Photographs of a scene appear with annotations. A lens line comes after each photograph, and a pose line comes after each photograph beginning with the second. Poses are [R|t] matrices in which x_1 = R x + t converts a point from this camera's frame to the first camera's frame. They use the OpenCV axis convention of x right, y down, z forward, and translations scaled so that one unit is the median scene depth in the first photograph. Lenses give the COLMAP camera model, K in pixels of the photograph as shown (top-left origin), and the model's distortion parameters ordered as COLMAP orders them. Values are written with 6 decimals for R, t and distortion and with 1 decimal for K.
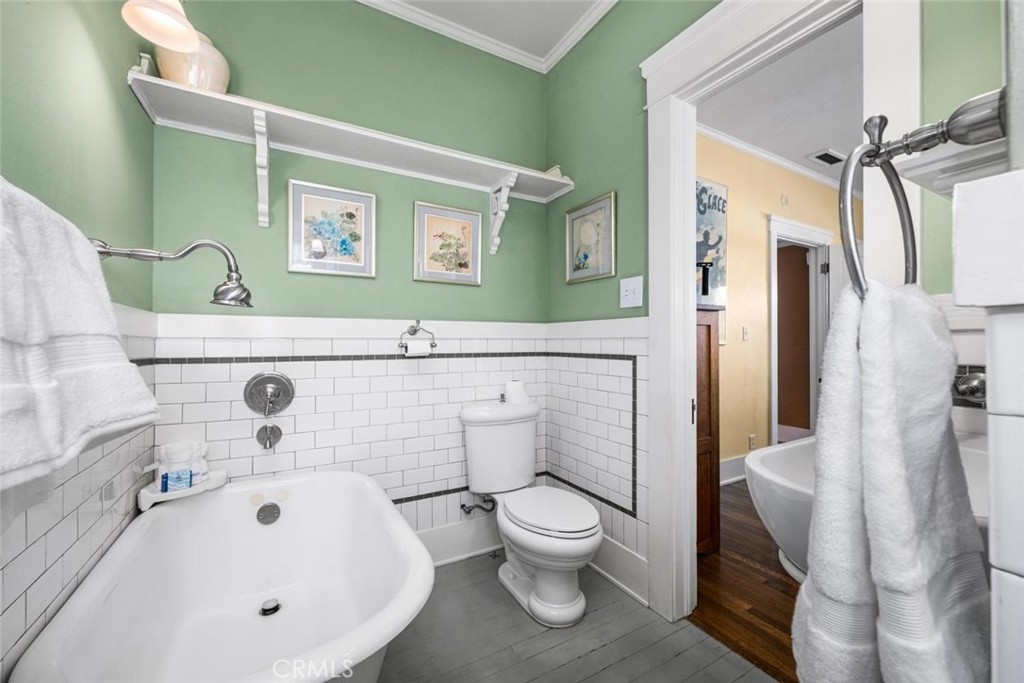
lens RADIAL K [[414.1, 0, 508.4], [0, 414.1, 342.7], [0, 0, 1]] dist [0.001270, -0.000055]
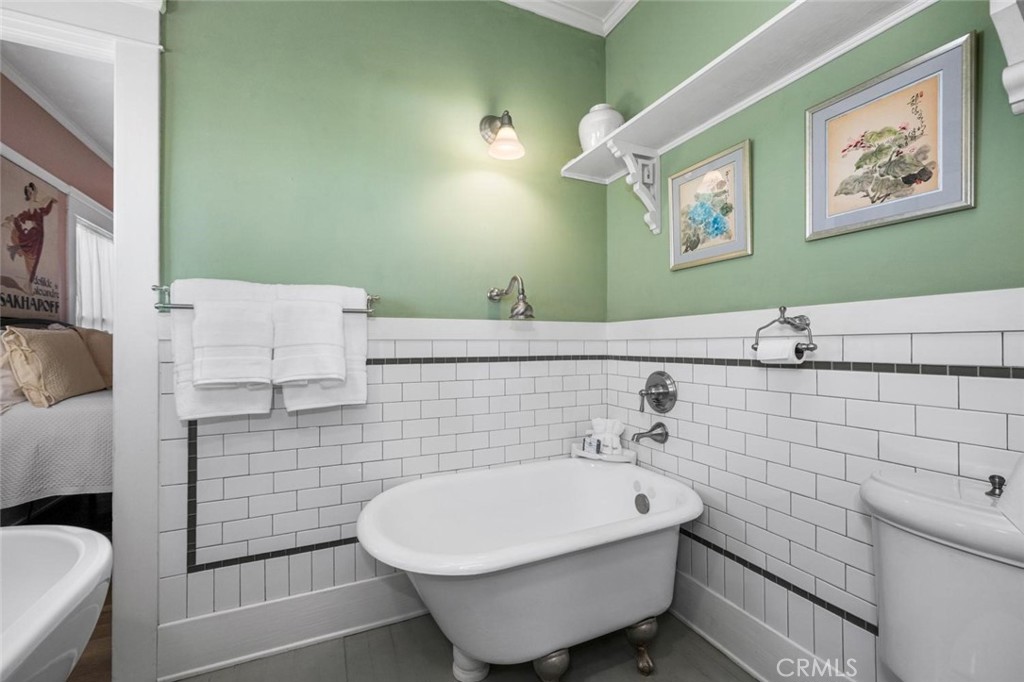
lens RADIAL K [[414.1, 0, 505.2], [0, 414.1, 342.2], [0, 0, 1]] dist [0.001270, -0.000055]
pose [[-0.082761, -0.005800, -0.996553, 1.019312], [0.005110, 0.999967, -0.006244, 0.001460], [0.996556, -0.005609, -0.082729, 1.465691]]
